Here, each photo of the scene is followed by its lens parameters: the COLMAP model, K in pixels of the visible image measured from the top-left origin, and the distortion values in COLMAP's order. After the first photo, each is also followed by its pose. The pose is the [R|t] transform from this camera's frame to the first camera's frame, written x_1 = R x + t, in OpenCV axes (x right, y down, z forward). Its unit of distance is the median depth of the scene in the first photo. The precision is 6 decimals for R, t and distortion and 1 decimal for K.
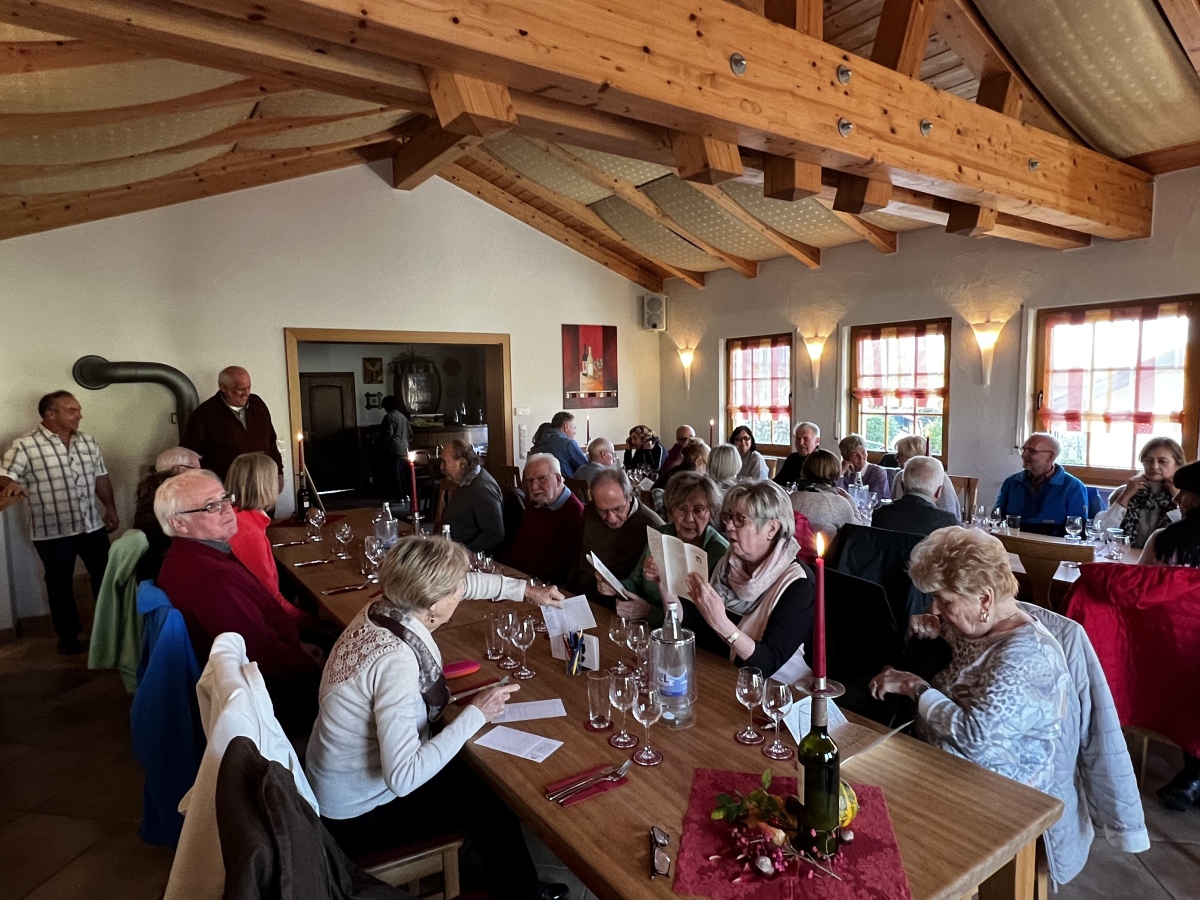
lens RADIAL K [[702.8, 0, 596.0], [0, 702.8, 449.8], [0, 0, 1]] dist [-0.009678, 0.003164]
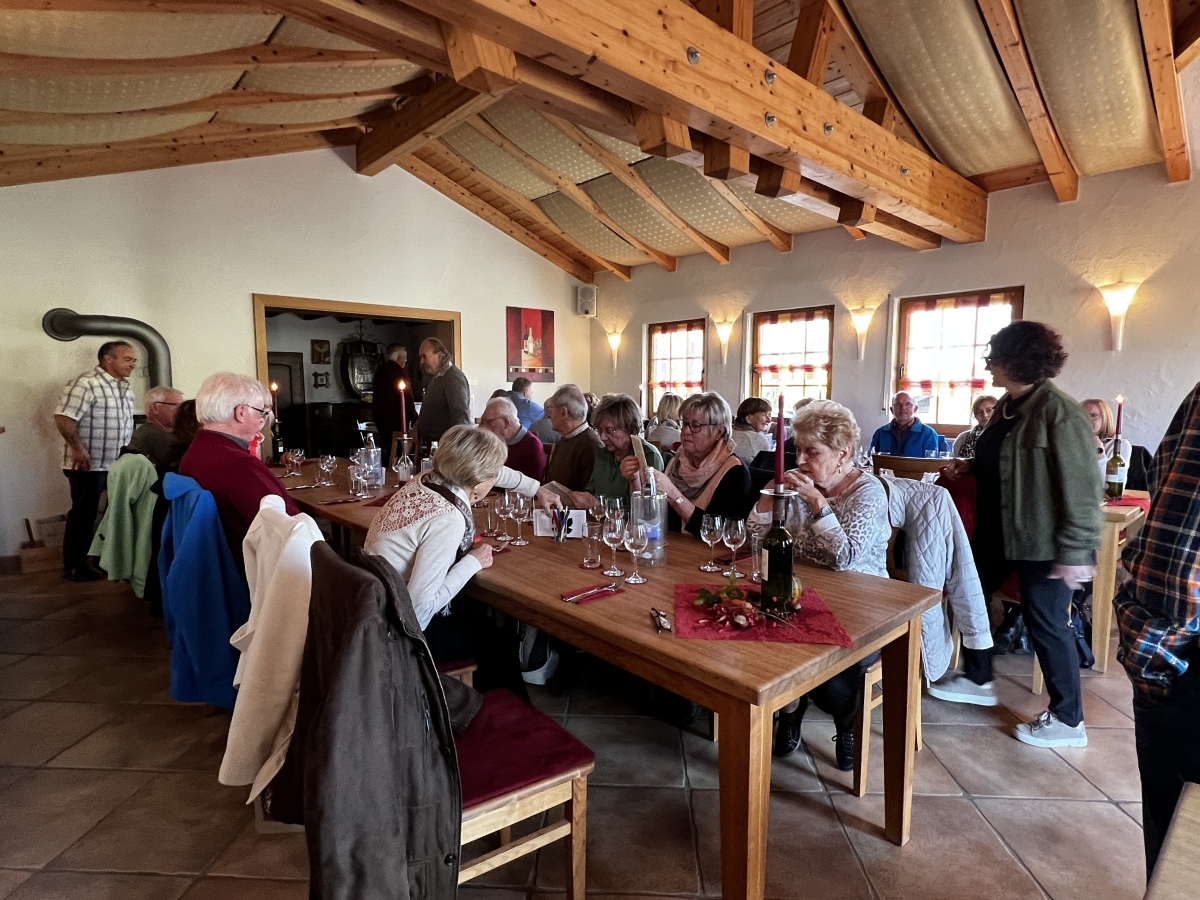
lens RADIAL K [[629.8, 0, 600.3], [0, 629.8, 448.3], [0, 0, 1]] dist [-0.005927, 0.001351]
pose [[0.990841, 0.007956, 0.134803, -0.064756], [-0.008406, 0.999961, 0.002763, 0.088810], [-0.134775, -0.003871, 0.990869, -0.052594]]
